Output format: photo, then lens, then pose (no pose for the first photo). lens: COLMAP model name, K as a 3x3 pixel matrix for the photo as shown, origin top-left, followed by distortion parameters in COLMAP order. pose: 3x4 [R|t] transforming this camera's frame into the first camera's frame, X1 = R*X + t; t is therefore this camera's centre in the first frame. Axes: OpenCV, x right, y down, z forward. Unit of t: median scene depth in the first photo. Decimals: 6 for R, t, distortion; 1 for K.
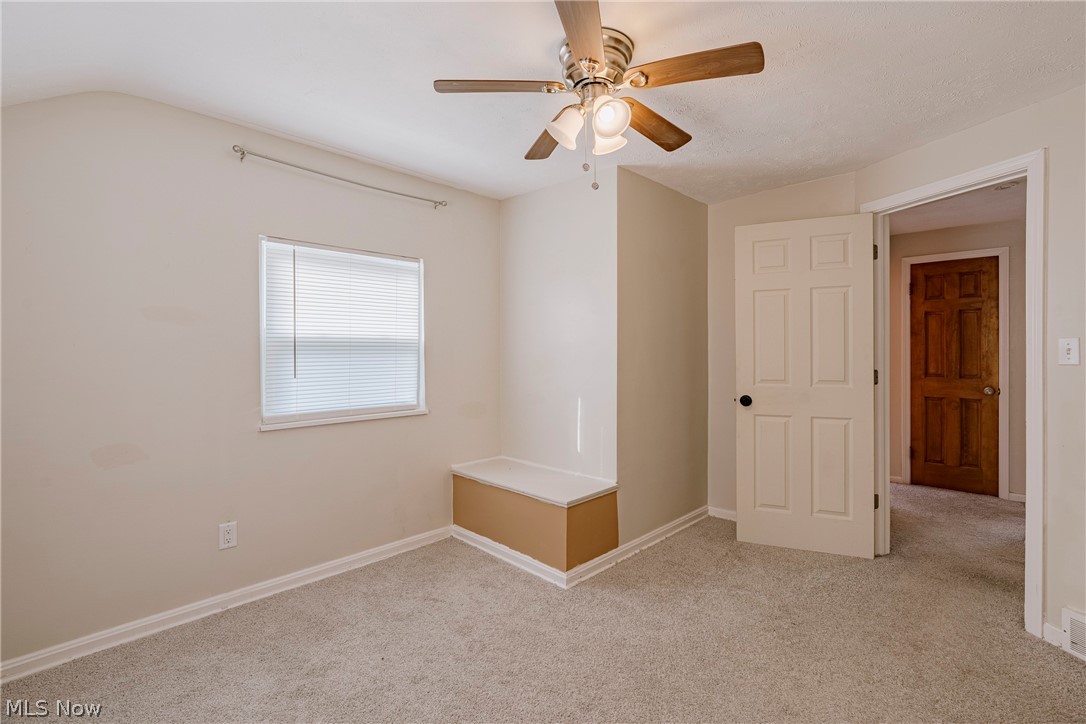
lens RADIAL K [[497.1, 0, 545.1], [0, 497.1, 352.9], [0, 0, 1]] dist [-0.000874, -0.000014]
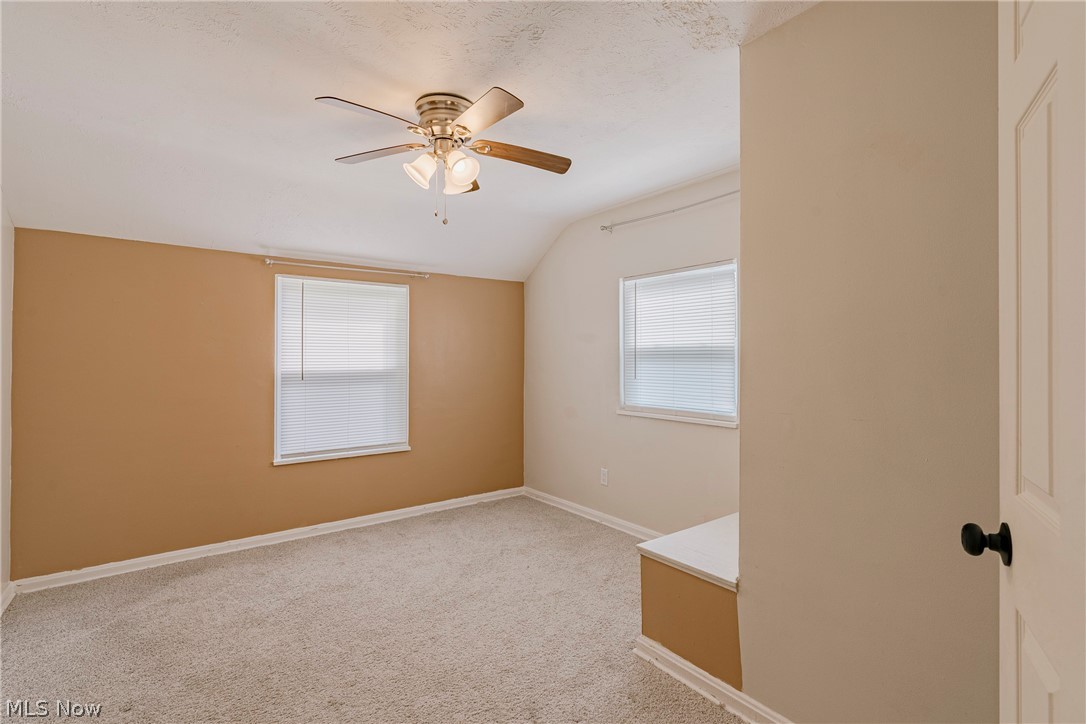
lens RADIAL K [[494.4, 0, 543.6], [0, 494.4, 359.5], [0, 0, 1]] dist [-0.002240, 0.000010]
pose [[-0.142831, 0.002137, -0.989745, 0.840586], [-0.008502, 0.999958, 0.003386, -0.003820], [0.989711, 0.008898, -0.142807, 0.938959]]
